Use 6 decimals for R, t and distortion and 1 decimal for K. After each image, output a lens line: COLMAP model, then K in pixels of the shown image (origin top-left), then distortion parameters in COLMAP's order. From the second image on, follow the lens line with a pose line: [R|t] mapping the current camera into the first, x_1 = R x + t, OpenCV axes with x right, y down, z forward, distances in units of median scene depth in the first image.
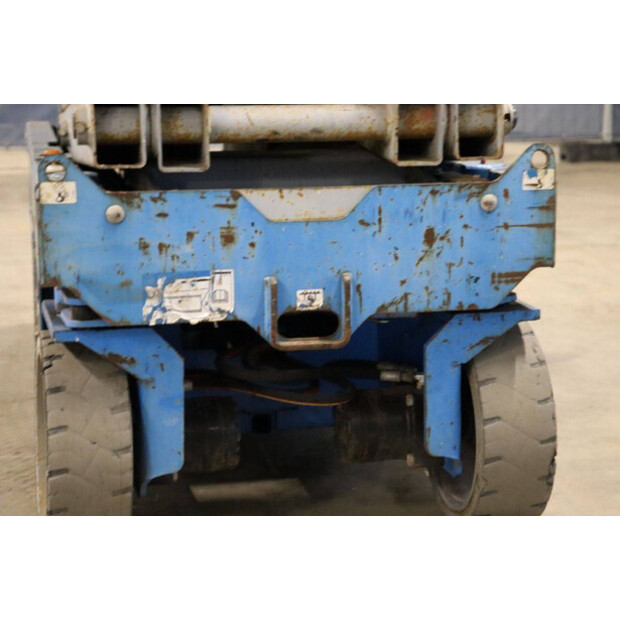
lens RADIAL K [[1473.0, 0, 313.3], [0, 1473.0, 307.7], [0, 0, 1]] dist [0.398940, 0.000000]
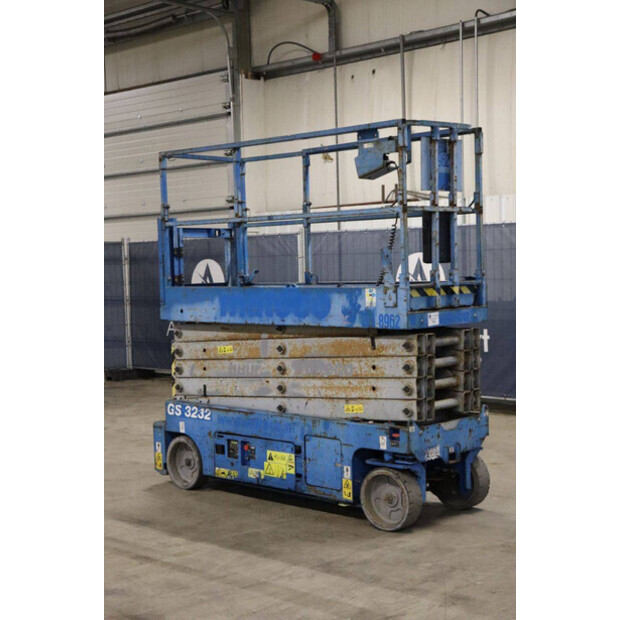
lens RADIAL K [[1064.3, 0, 314.6], [0, 1064.3, 309.6], [0, 0, 1]] dist [0.158038, 0.000000]
pose [[0.815636, -0.037884, 0.577324, -1.888548], [0.113926, 0.988834, -0.096066, -0.140295], [-0.567238, 0.144127, 0.810844, -1.113391]]
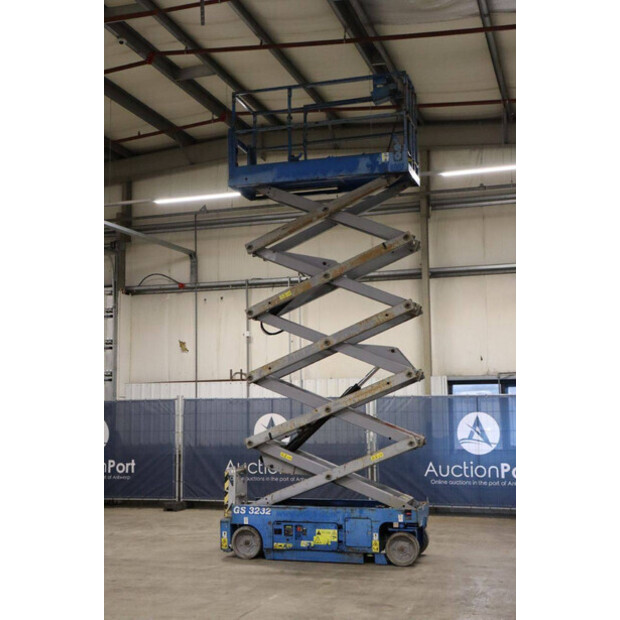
lens RADIAL K [[837.3, 0, 312.5], [0, 837.3, 308.5], [0, 0, 1]] dist [0.063407, 0.000000]
pose [[0.464383, 0.104847, 0.879406, -4.079095], [0.156391, 0.967655, -0.197953, -0.289243], [-0.871717, 0.229458, 0.432965, -0.586809]]
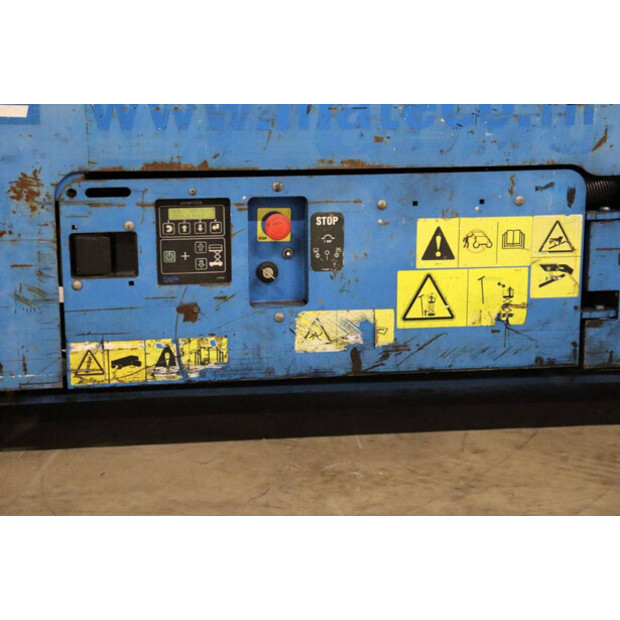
lens RADIAL K [[1294.7, 0, 313.8], [0, 1294.7, 306.2], [0, 0, 1]] dist [0.291301, 0.000000]
pose [[0.038663, -0.195930, 0.979855, -1.108003], [0.167310, 0.968015, 0.186961, -0.166193], [-0.985146, 0.156711, 0.070208, 1.478664]]
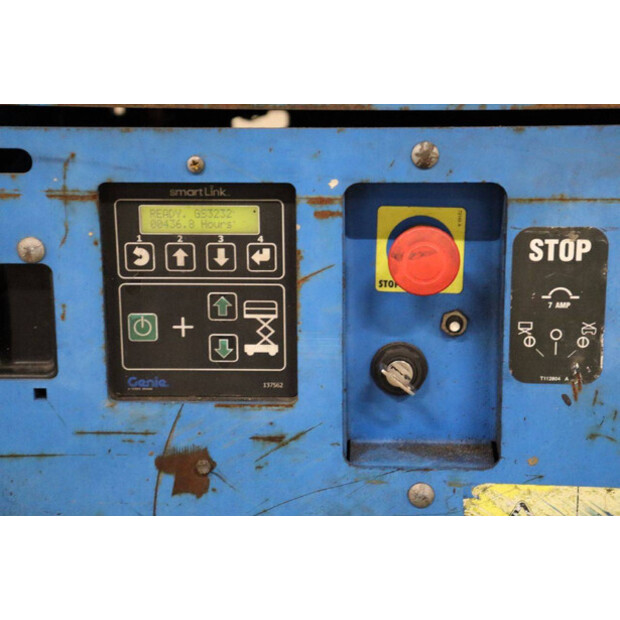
lens RADIAL K [[1473.0, 0, 308.8], [0, 1473.0, 303.8], [0, 0, 1]] dist [0.398940, 0.000000]
pose [[0.241978, -0.250437, 0.937405, -0.629231], [0.163986, 0.962774, 0.214884, -0.135169], [-0.956324, 0.101724, 0.274039, 1.481793]]
